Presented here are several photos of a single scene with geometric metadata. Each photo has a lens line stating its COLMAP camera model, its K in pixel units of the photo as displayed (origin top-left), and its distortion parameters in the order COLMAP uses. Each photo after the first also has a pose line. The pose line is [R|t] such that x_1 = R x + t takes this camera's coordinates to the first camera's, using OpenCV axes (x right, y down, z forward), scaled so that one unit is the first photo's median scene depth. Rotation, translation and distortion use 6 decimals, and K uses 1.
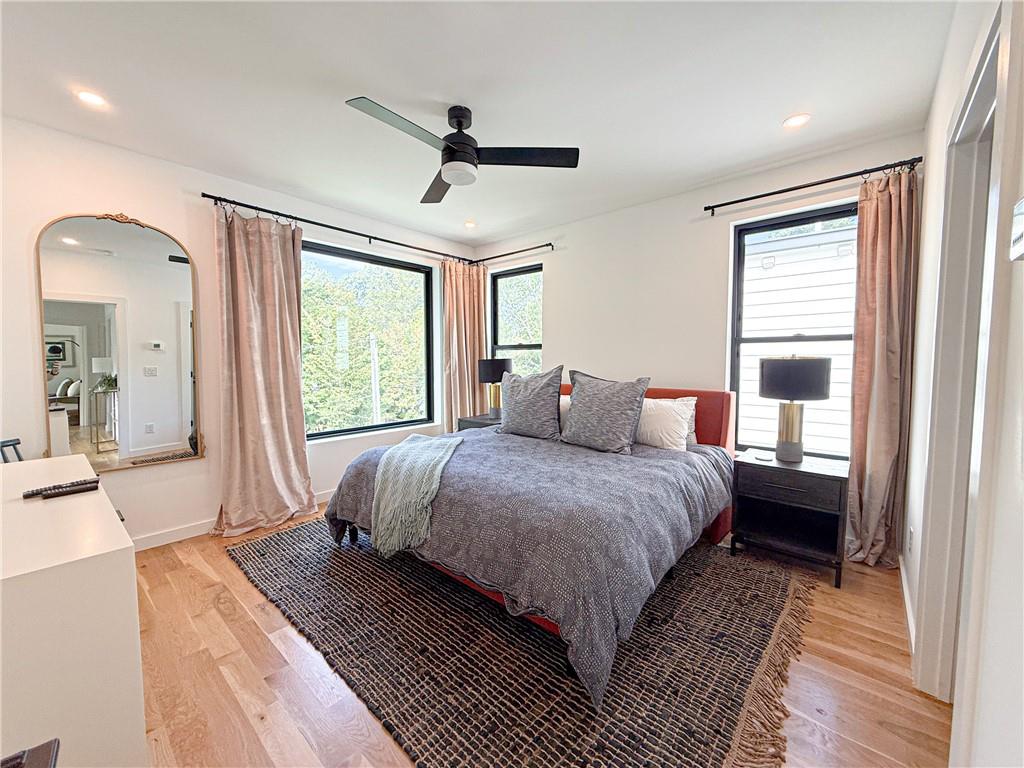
lens RADIAL K [[406.9, 0, 508.6], [0, 406.9, 385.0], [0, 0, 1]] dist [-0.000275, 0.000389]
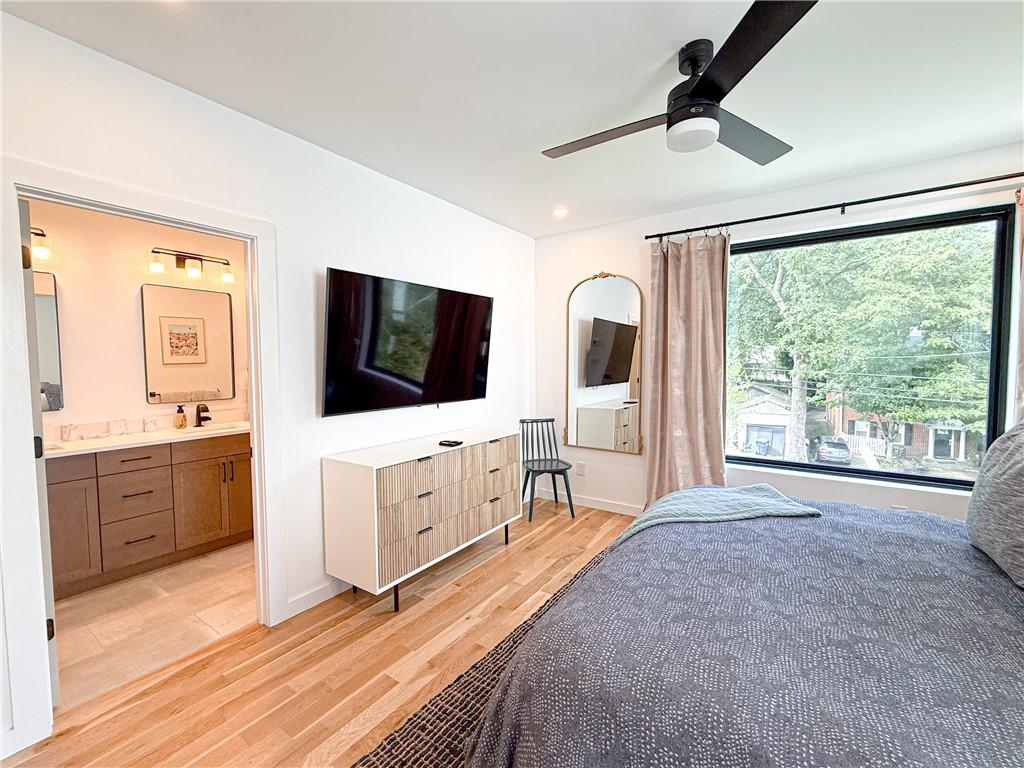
lens RADIAL K [[437.8, 0, 512.9], [0, 437.8, 382.2], [0, 0, 1]] dist [-0.008768, -0.000212]
pose [[0.107929, 0.046217, -0.993084, 0.506197], [-0.053083, 0.997762, 0.040665, -0.070748], [0.992740, 0.048327, 0.110141, 0.481650]]
